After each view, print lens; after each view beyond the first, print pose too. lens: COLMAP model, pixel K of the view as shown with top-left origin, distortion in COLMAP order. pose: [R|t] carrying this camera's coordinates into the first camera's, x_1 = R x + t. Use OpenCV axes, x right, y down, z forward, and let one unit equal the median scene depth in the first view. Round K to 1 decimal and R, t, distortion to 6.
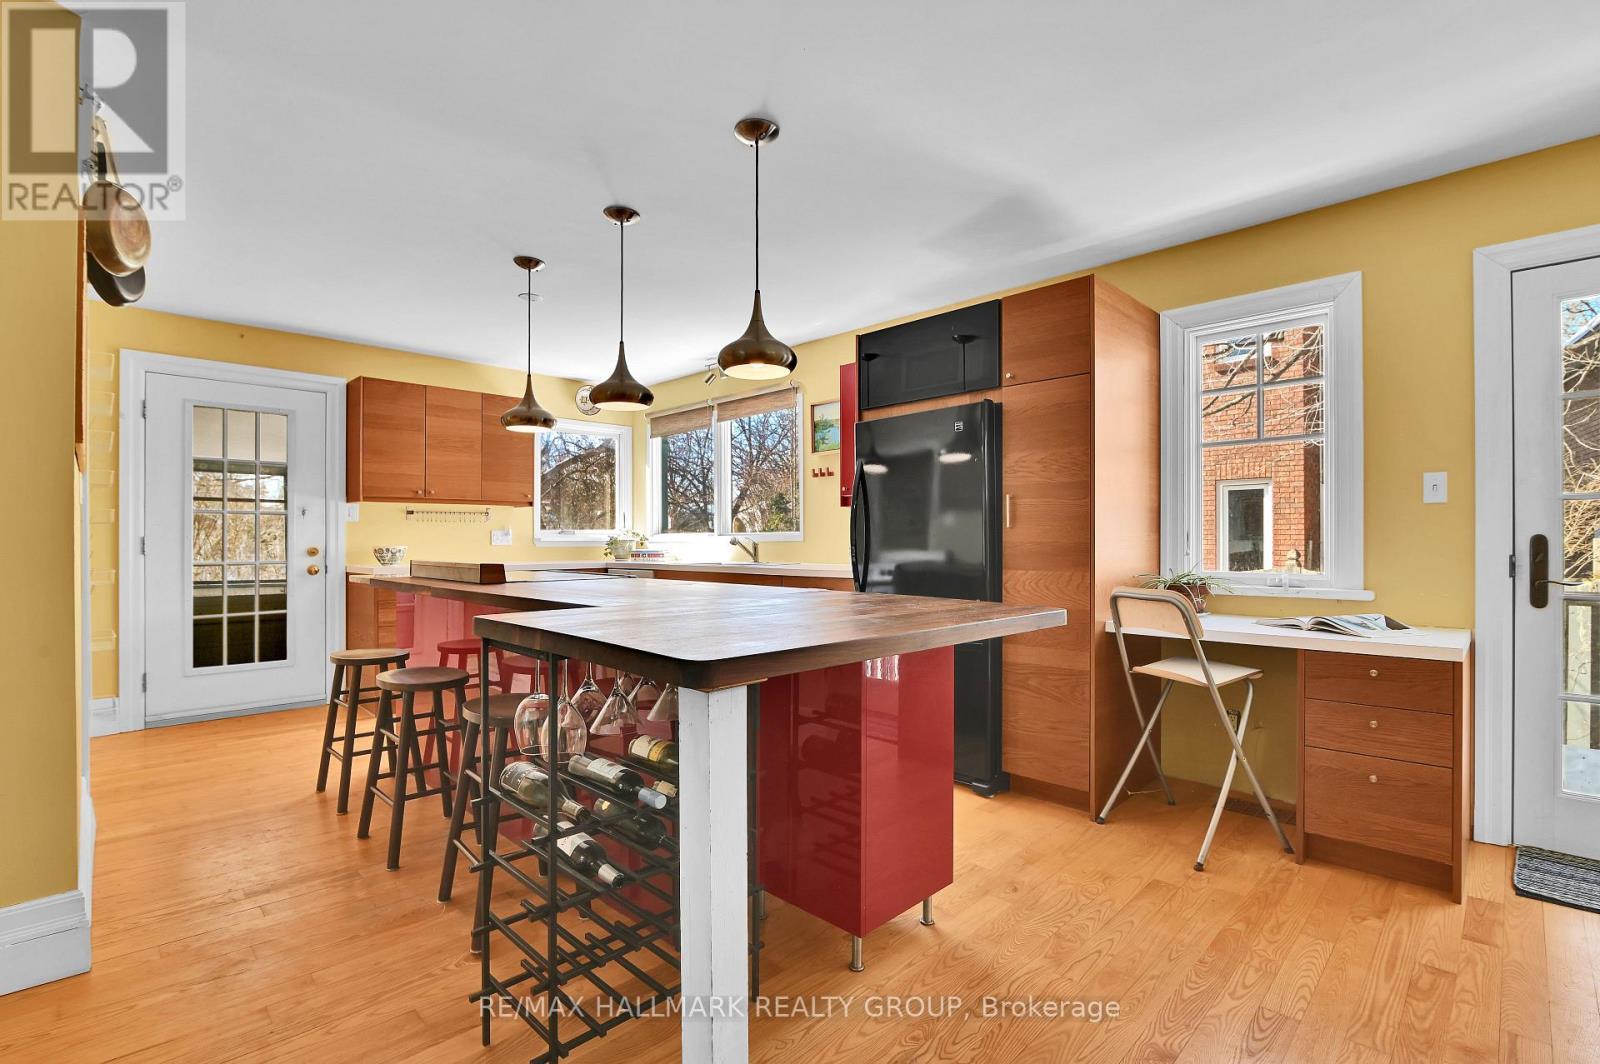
lens RADIAL K [[727.8, 0, 797.9], [0, 727.8, 537.6], [0, 0, 1]] dist [-0.002271, -0.000484]
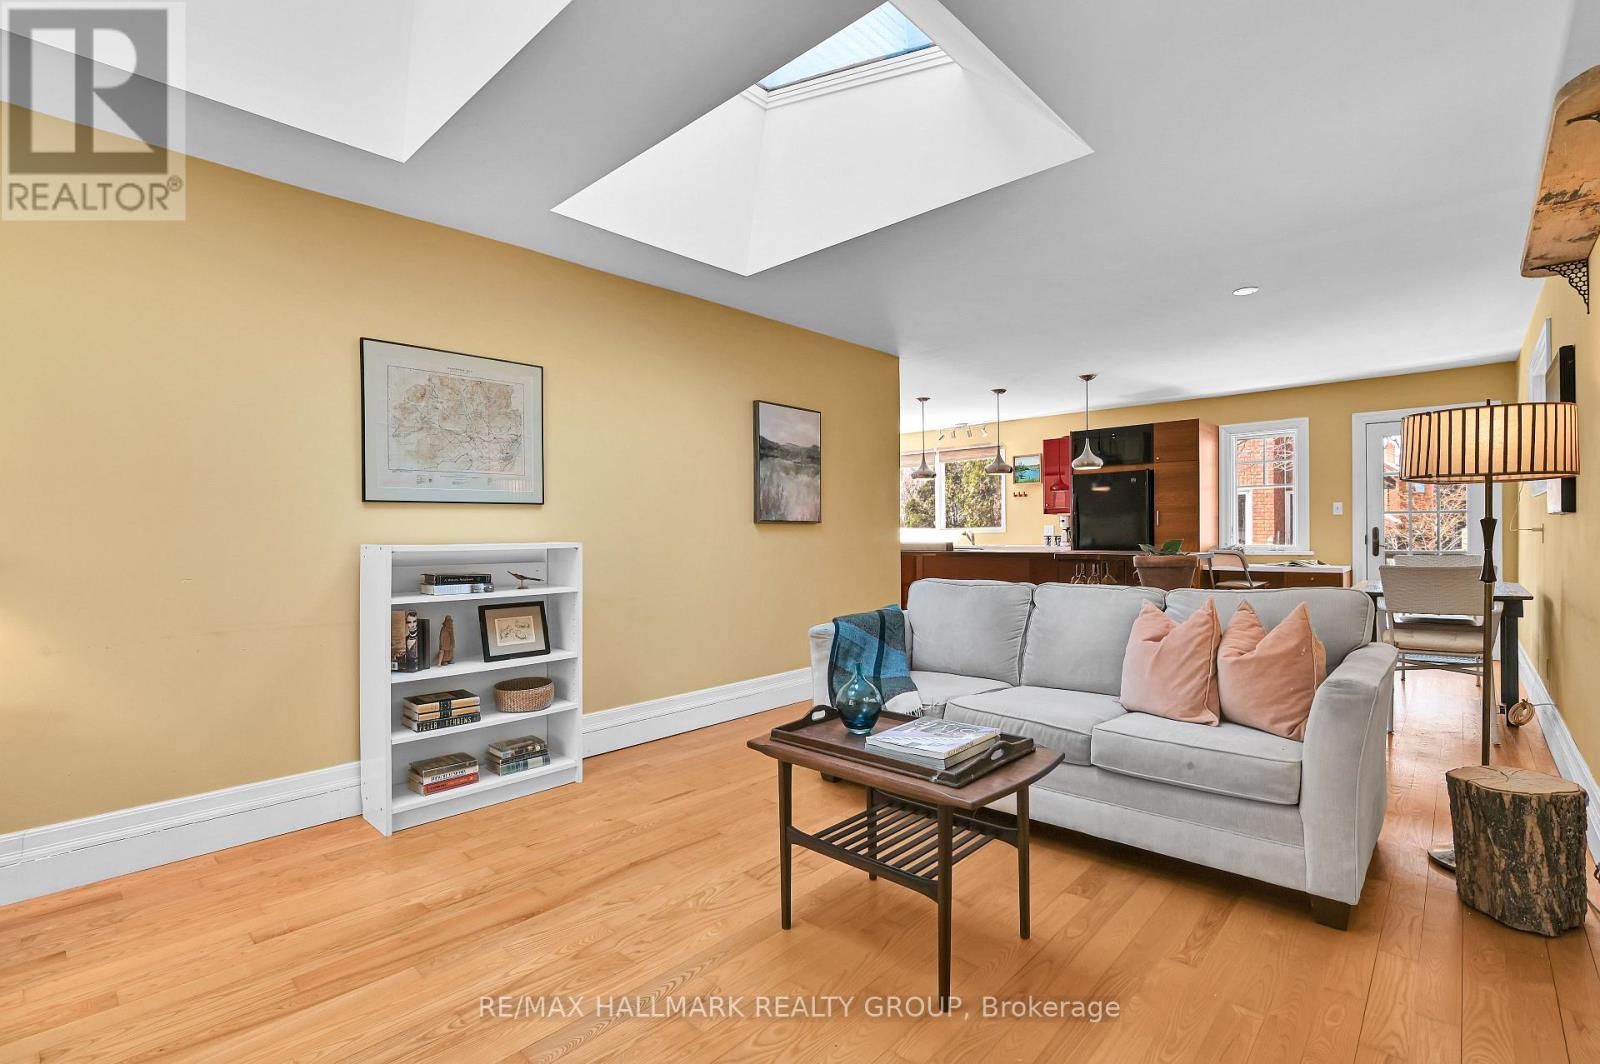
lens RADIAL K [[727.8, 0, 796.4], [0, 727.8, 540.6], [0, 0, 1]] dist [-0.002271, -0.000484]
pose [[0.998744, -0.005792, 0.049762, -0.764500], [0.005150, 0.999902, 0.013027, -0.001873], [-0.049832, -0.012754, 0.998676, -0.972135]]
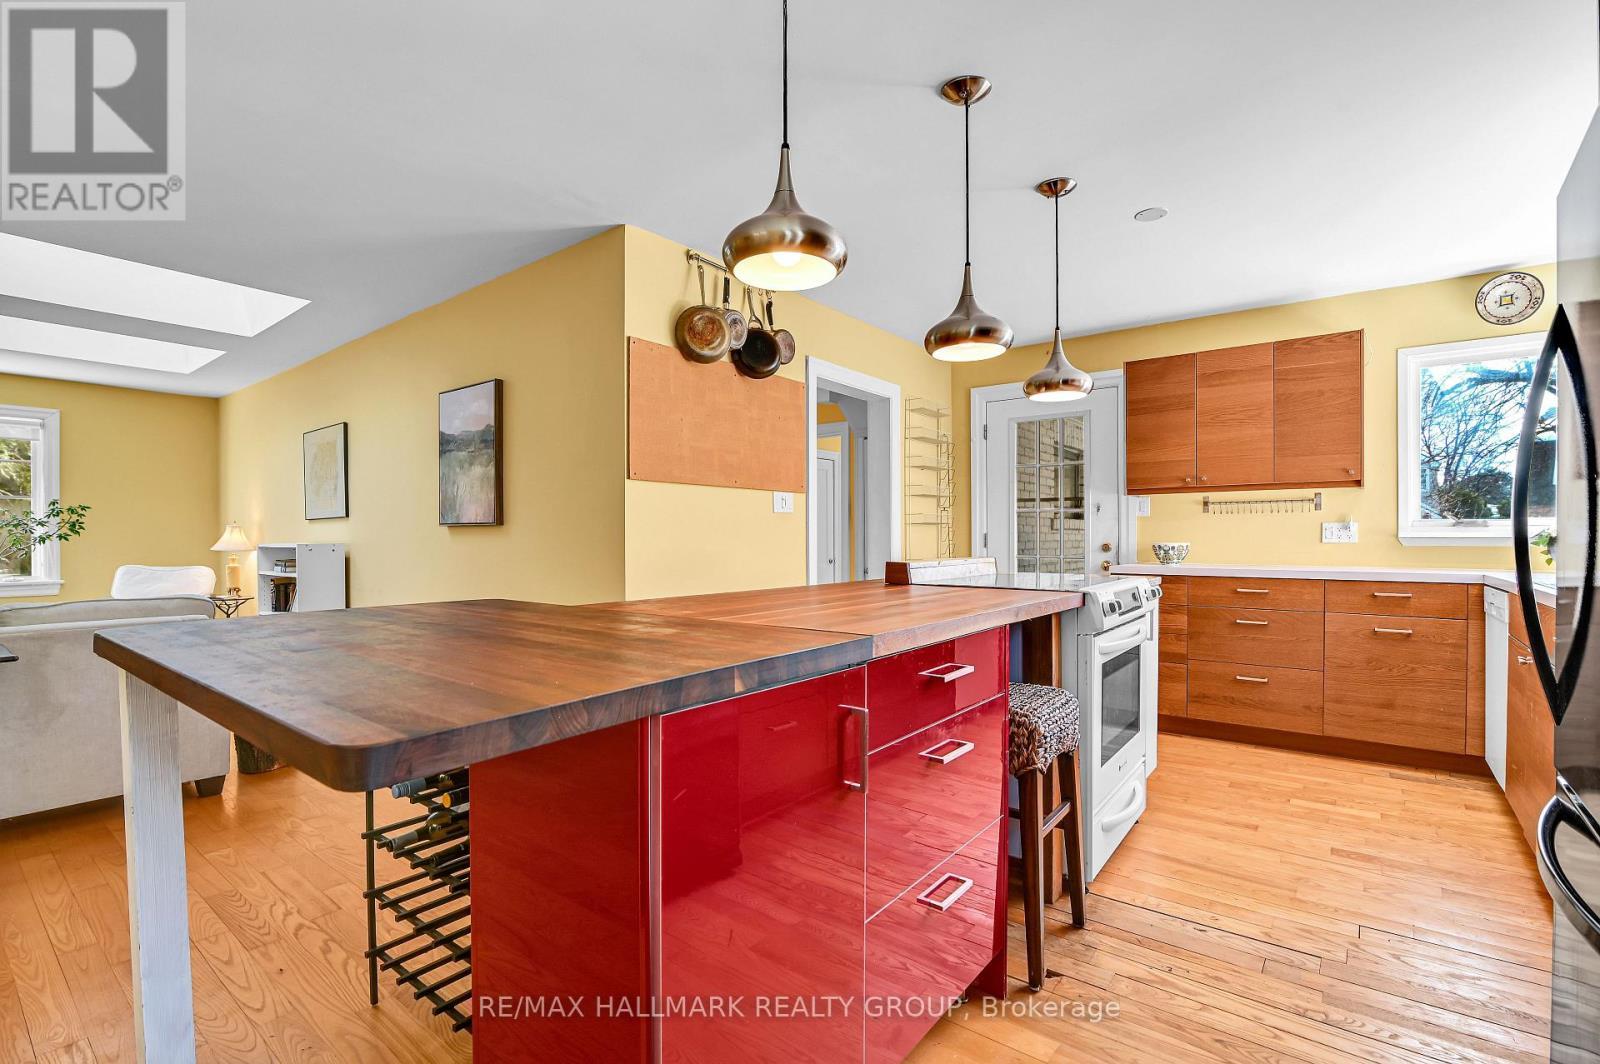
lens RADIAL K [[727.8, 0, 800.0], [0, 727.8, 536.8], [0, 0, 1]] dist [-0.002271, -0.000484]
pose [[0.144143, 0.003025, -0.989552, 0.262488], [0.006363, 0.999972, 0.003984, -0.002351], [0.989536, -0.006871, 0.144120, 0.434813]]
